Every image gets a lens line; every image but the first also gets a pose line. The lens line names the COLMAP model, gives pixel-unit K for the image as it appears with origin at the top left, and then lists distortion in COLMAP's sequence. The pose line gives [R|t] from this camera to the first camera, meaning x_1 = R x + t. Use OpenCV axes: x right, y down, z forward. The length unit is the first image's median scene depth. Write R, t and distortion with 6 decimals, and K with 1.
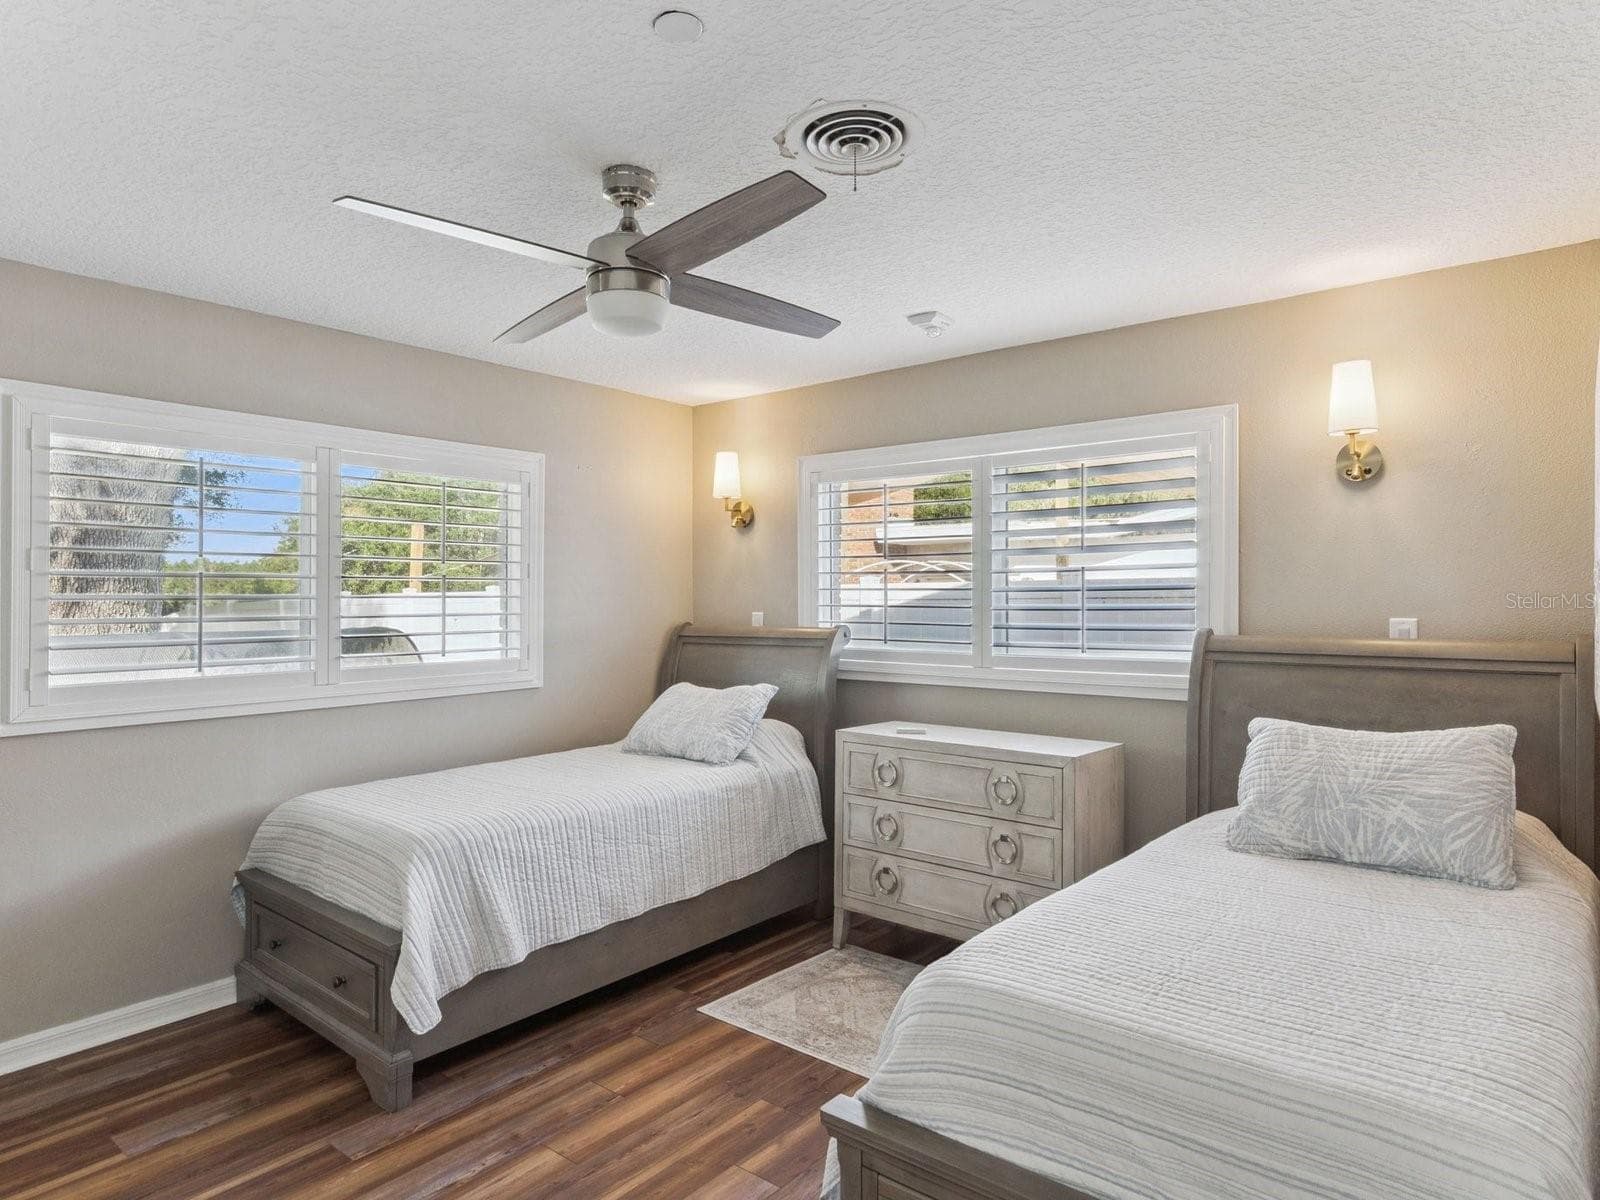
lens RADIAL K [[967.3, 0, 795.5], [0, 967.3, 595.3], [0, 0, 1]] dist [0.007700, 0.001826]
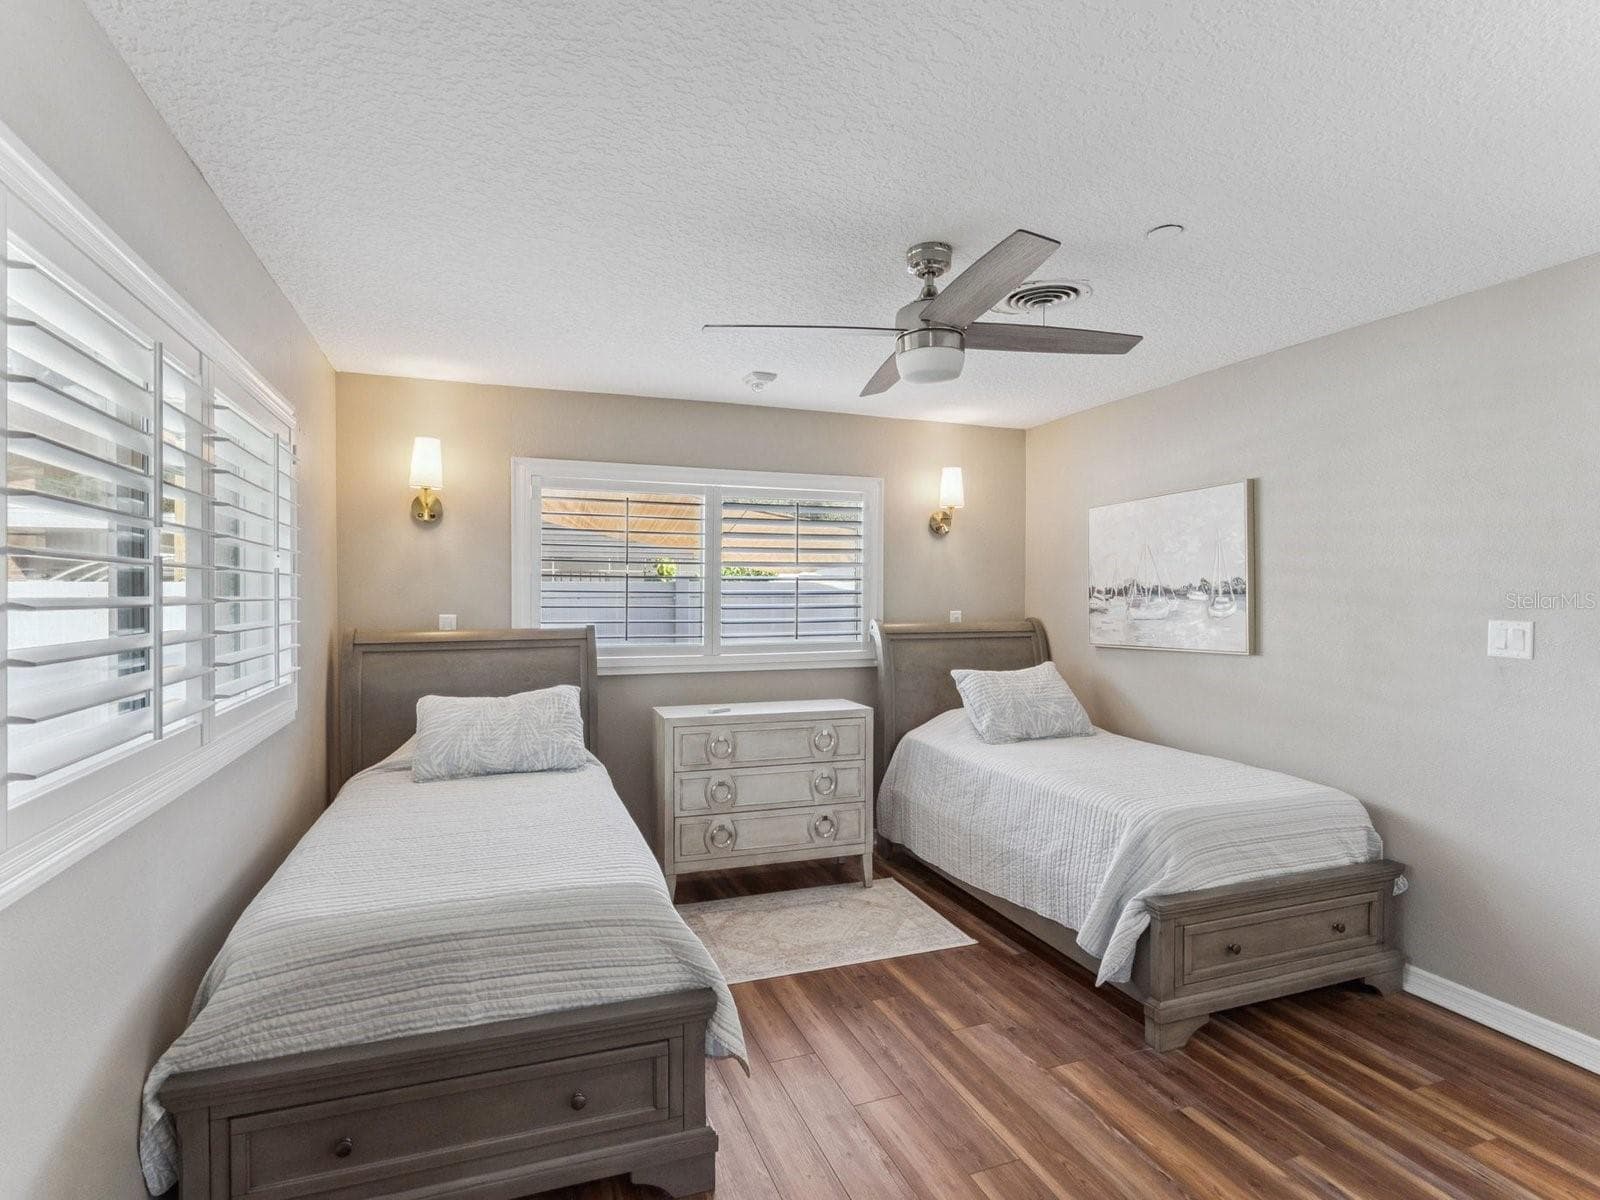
lens RADIAL K [[840.1, 0, 797.7], [0, 840.1, 602.6], [0, 0, 1]] dist [0.000559, 0.002811]
pose [[0.489719, -0.006589, 0.871856, -0.804846], [-0.005440, 0.999929, 0.010613, -0.006328], [-0.871864, -0.009940, 0.489648, 0.432978]]
